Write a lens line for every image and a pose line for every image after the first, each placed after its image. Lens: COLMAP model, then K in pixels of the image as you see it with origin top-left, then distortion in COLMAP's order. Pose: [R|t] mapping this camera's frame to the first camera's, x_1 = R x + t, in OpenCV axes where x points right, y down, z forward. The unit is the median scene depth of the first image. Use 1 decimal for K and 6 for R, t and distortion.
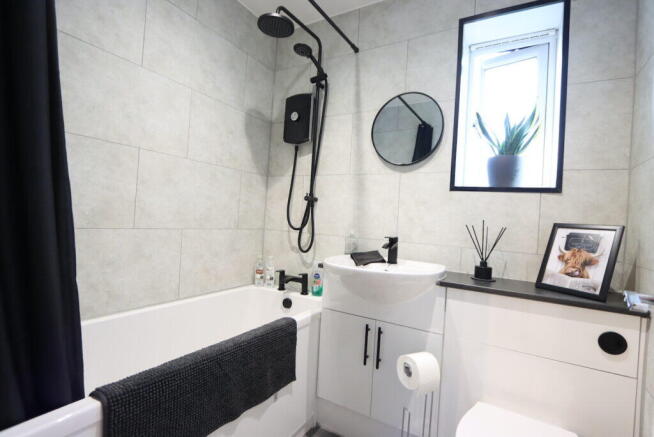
lens RADIAL K [[300.8, 0, 327.0], [0, 300.8, 218.0], [0, 0, 1]] dist [-0.016390, -0.000478]
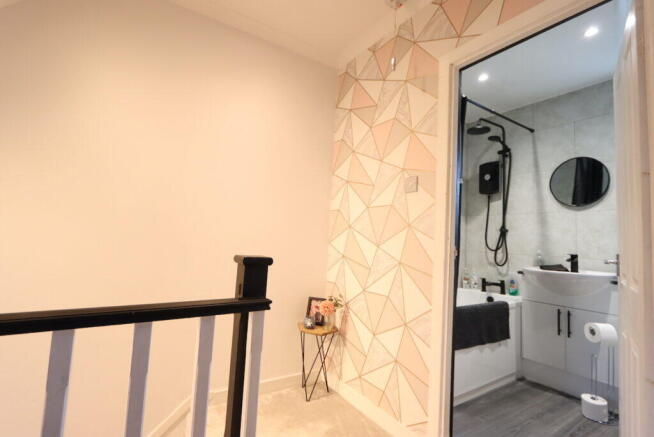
lens RADIAL K [[300.8, 0, 328.1], [0, 300.8, 216.8], [0, 0, 1]] dist [-0.016390, -0.000478]
pose [[0.900968, -0.047607, -0.431265, -0.201735], [0.001656, 0.994332, -0.106305, 0.027697], [0.433882, 0.095064, 0.895941, -0.750717]]
